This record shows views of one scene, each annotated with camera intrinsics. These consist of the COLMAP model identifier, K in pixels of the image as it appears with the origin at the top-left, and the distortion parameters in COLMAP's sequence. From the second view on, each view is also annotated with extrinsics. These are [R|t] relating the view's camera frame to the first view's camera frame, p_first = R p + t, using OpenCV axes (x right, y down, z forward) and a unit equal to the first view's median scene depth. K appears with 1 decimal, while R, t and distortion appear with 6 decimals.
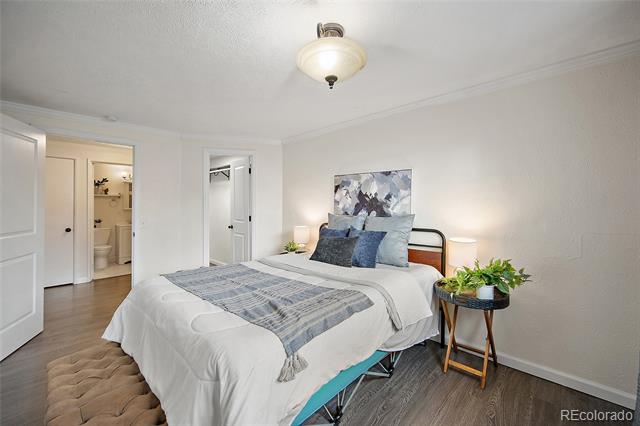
lens RADIAL K [[254.8, 0, 318.3], [0, 254.8, 209.9], [0, 0, 1]] dist [-0.000133, 0.000033]
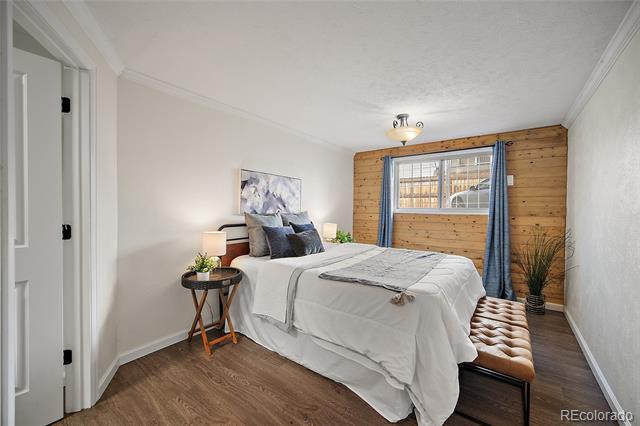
lens RADIAL K [[254.8, 0, 318.3], [0, 254.8, 209.9], [0, 0, 1]] dist [-0.000133, 0.000033]
pose [[-0.081542, -0.010062, 0.996619, -0.856945], [0.005419, 0.999930, 0.010539, -0.002826], [-0.996655, 0.006260, -0.081482, 0.839040]]
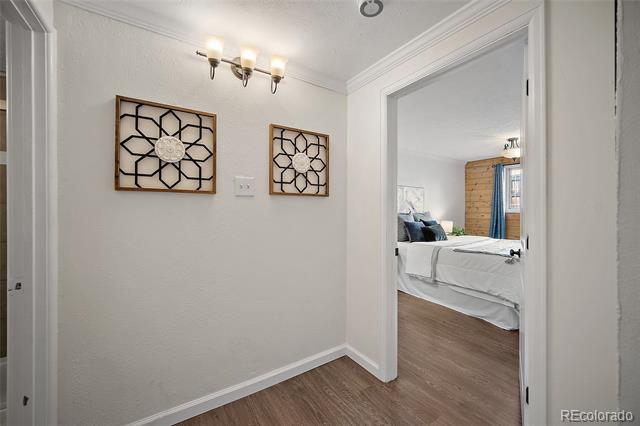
lens RADIAL K [[254.8, 0, 318.3], [0, 254.8, 209.9], [0, 0, 1]] dist [-0.000133, 0.000033]
pose [[0.259744, -0.006888, 0.965653, -1.372499], [0.017959, 0.999836, 0.002301, -0.010941], [-0.965510, 0.016745, 0.259825, 1.042648]]
